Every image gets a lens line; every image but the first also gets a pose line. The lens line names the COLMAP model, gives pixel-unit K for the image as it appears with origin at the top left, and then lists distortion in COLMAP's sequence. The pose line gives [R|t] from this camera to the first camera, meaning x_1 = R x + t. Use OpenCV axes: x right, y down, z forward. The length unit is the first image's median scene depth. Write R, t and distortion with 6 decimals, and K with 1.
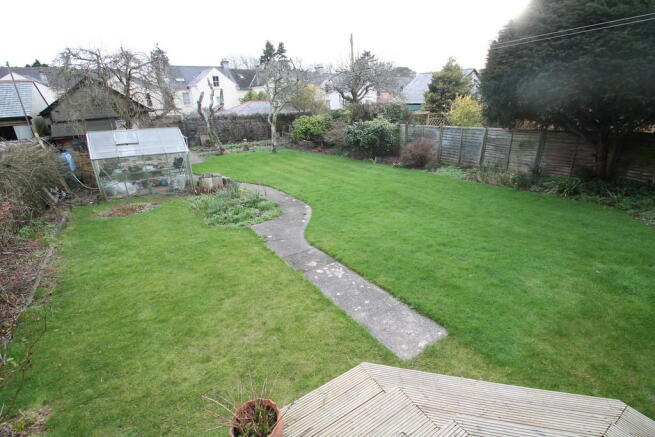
lens RADIAL K [[308.1, 0, 328.4], [0, 308.1, 220.8], [0, 0, 1]] dist [0.014790, -0.018915]
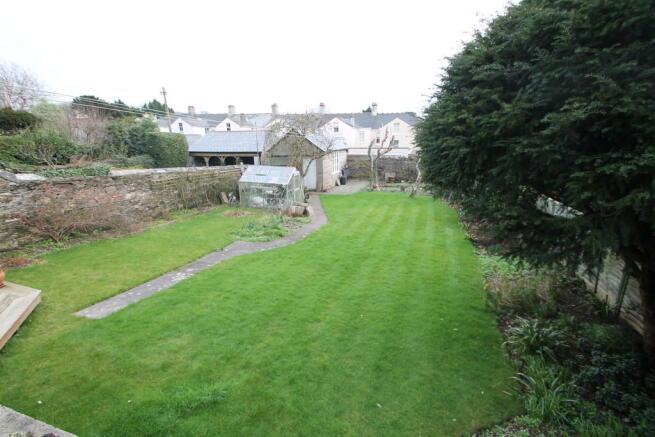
lens RADIAL K [[308.1, 0, 328.4], [0, 308.1, 220.8], [0, 0, 1]] dist [0.014790, -0.018915]
pose [[0.616497, 0.225448, -0.754390, 1.262642], [-0.298412, 0.953552, 0.041101, -0.304062], [0.728616, 0.199781, 0.655139, 0.427485]]
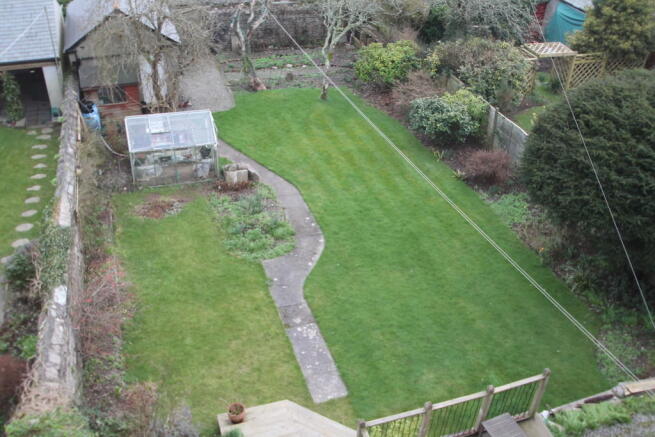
lens RADIAL K [[621.7, 0, 327.5], [0, 621.7, 218.5], [0, 0, 1]] dist [-0.095219, 0.143608]
pose [[0.965278, 0.197730, -0.170707, 0.401087], [-0.155248, 0.959794, 0.233867, -0.841302], [0.210086, -0.199245, 0.957165, -1.314273]]
